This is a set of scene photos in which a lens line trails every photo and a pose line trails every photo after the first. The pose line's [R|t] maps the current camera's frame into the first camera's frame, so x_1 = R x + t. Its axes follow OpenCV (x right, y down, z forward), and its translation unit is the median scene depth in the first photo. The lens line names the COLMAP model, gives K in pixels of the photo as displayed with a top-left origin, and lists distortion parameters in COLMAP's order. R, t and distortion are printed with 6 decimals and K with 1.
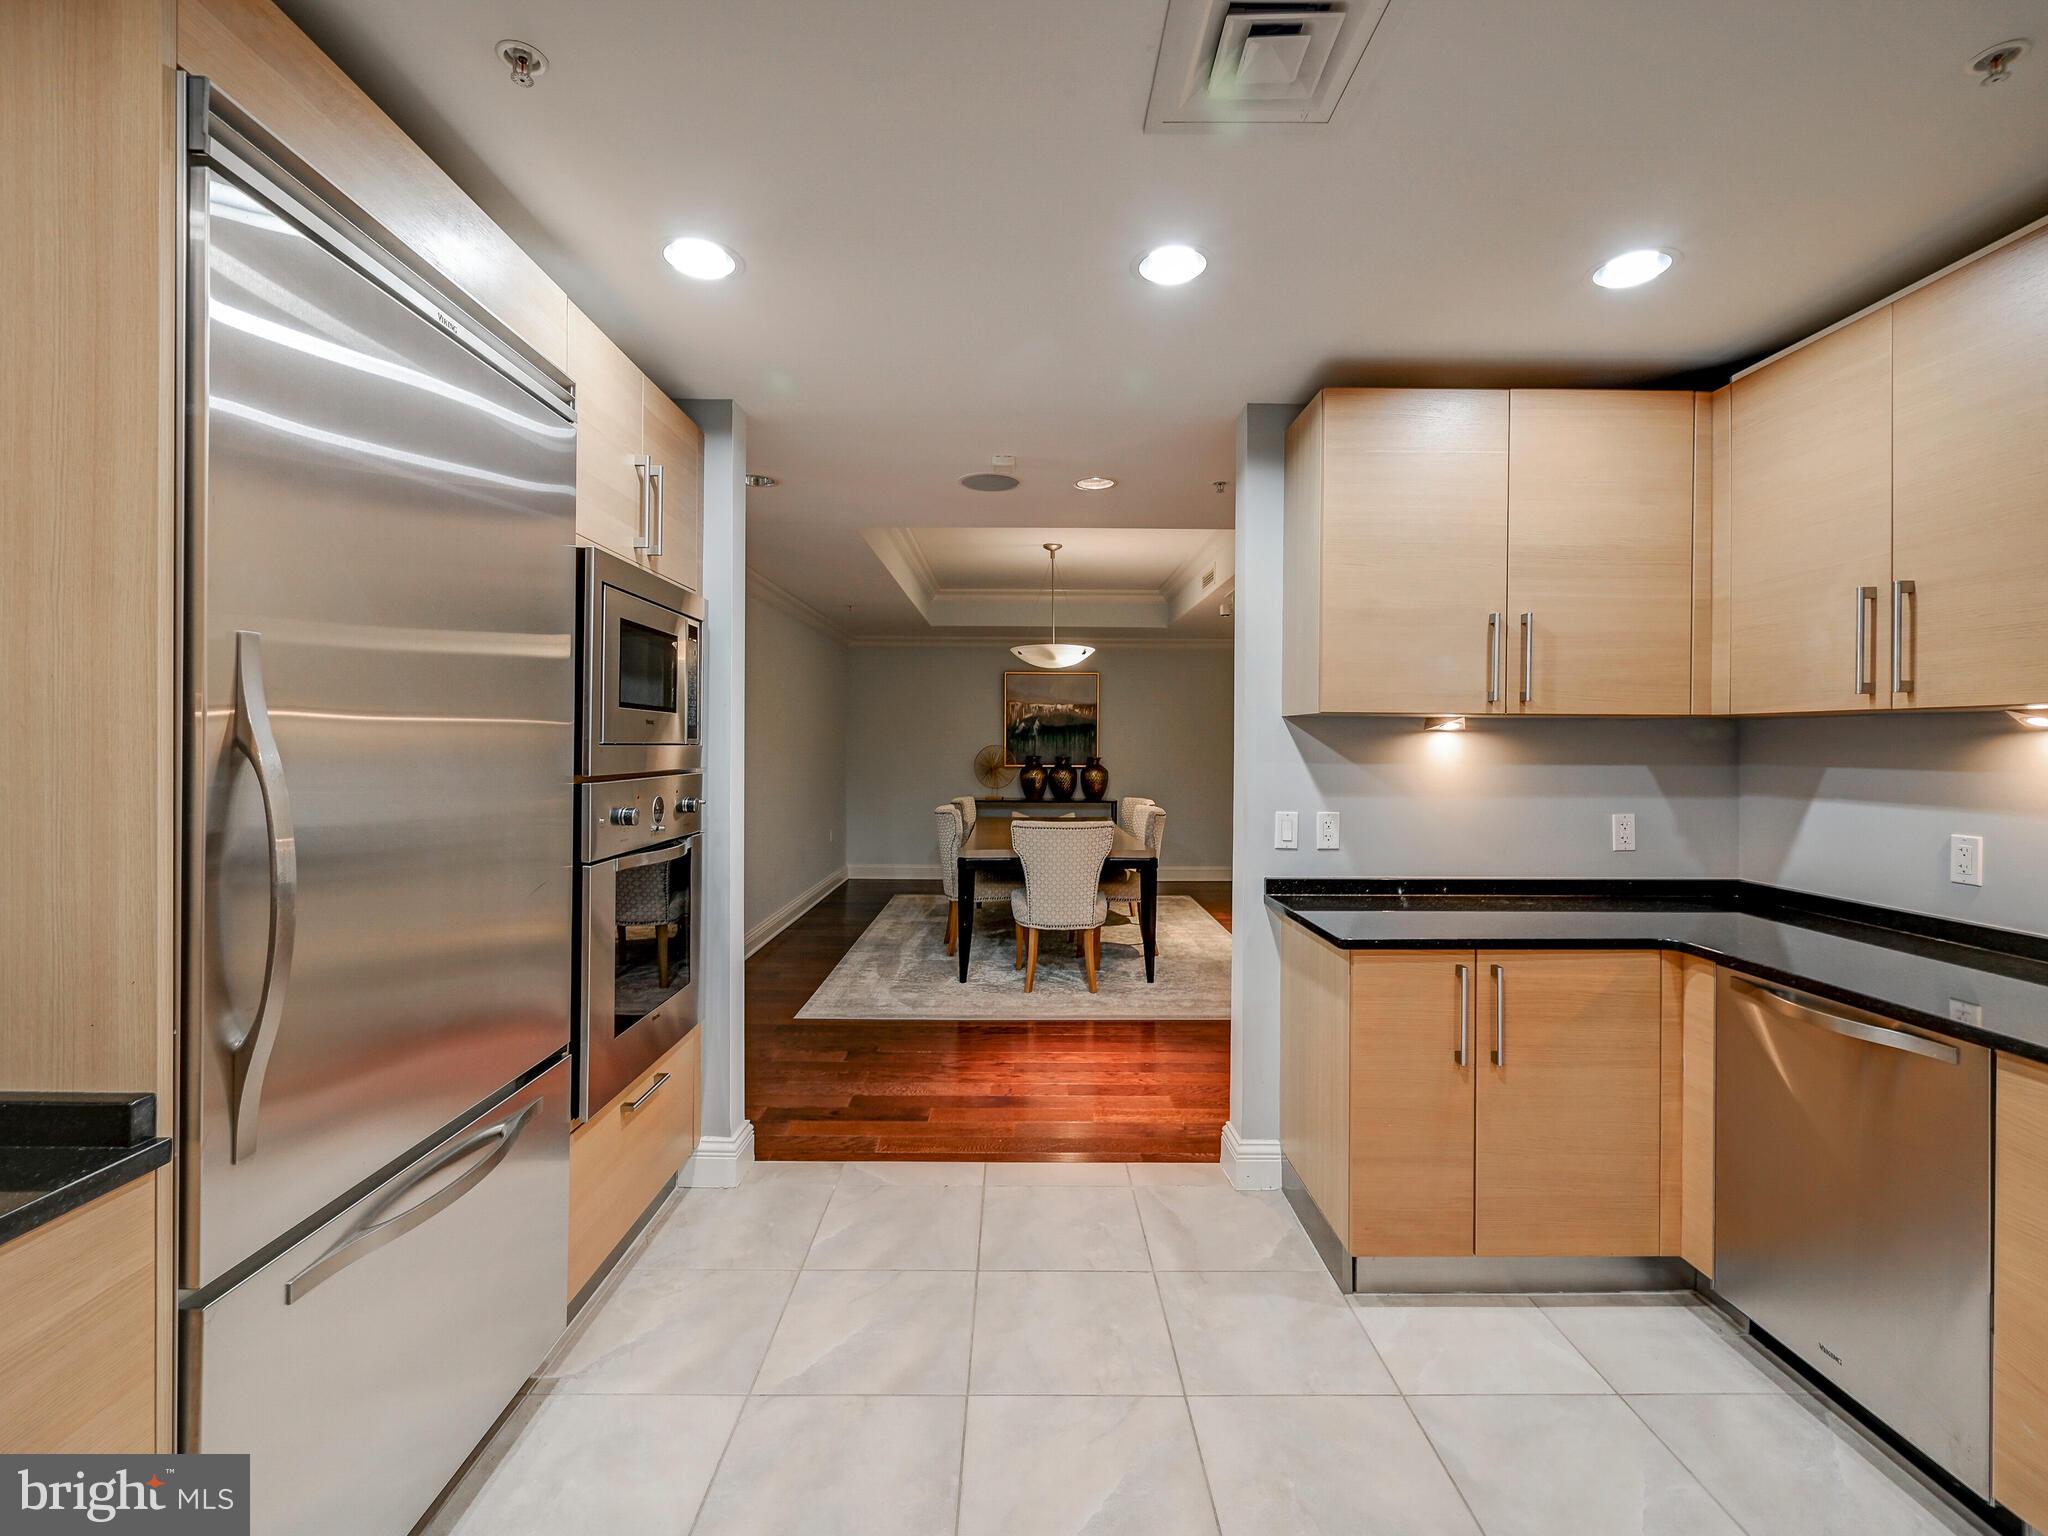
lens RADIAL K [[1071.2, 0, 1023.7], [0, 1071.2, 757.7], [0, 0, 1]] dist [0.001547, 0.000398]
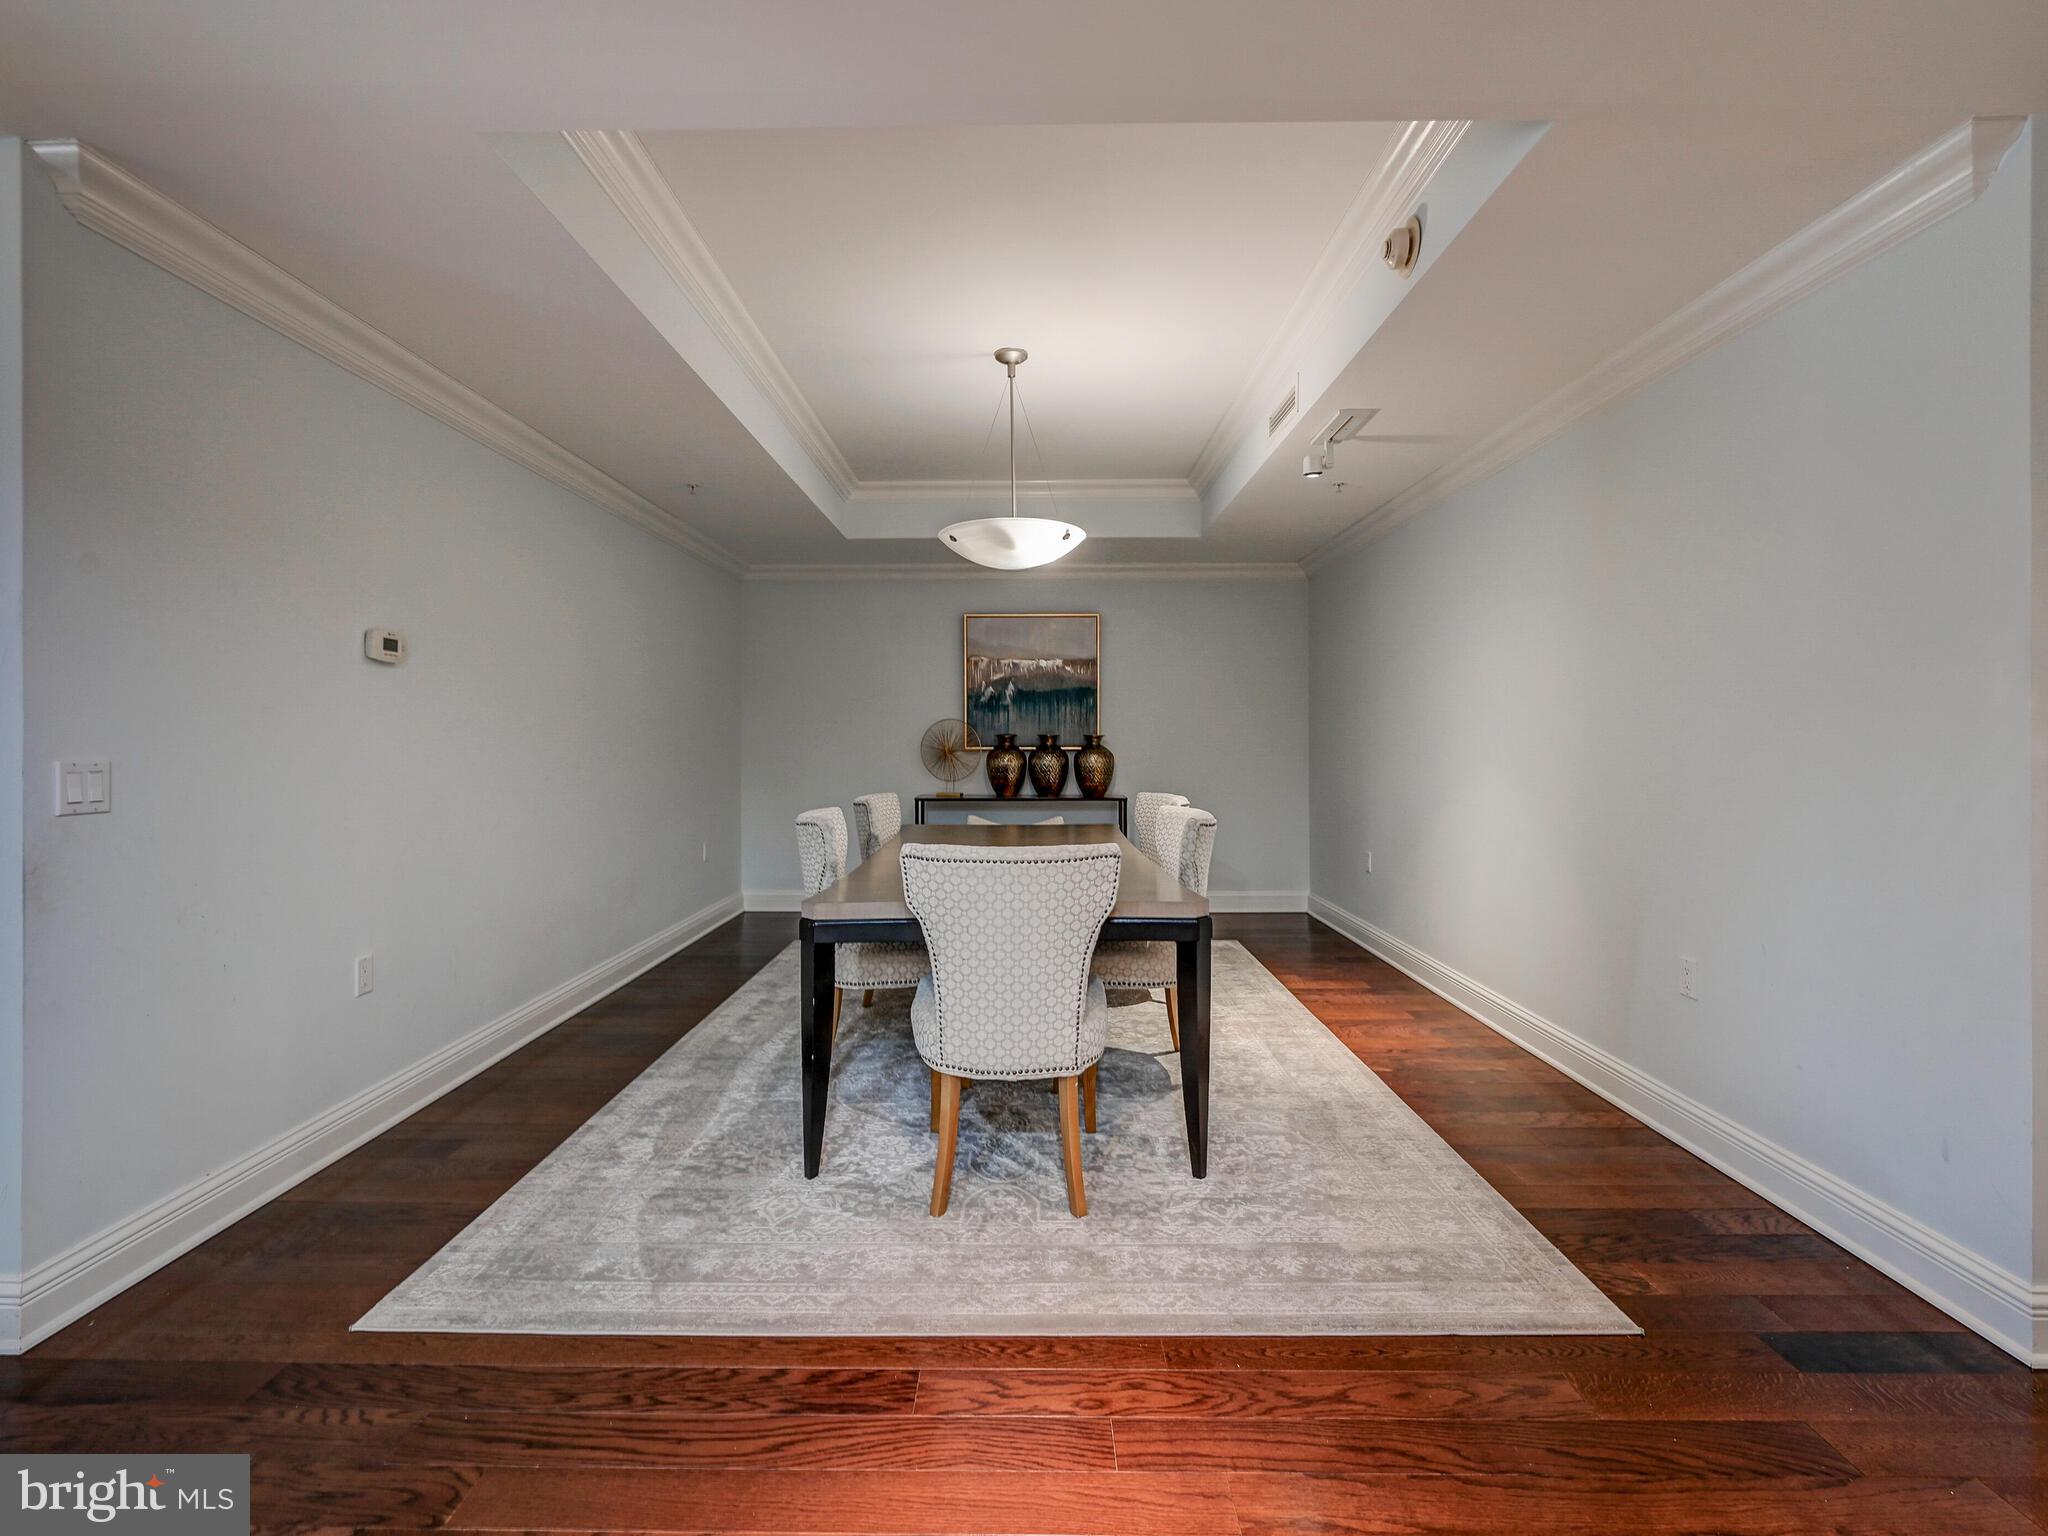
lens RADIAL K [[1071.2, 0, 1023.7], [0, 1071.2, 757.7], [0, 0, 1]] dist [0.001547, 0.000398]
pose [[0.999925, -0.007982, -0.009314, 0.028248], [0.008008, 0.999964, 0.002754, 0.012401], [0.009291, -0.002828, 0.999953, 0.320793]]
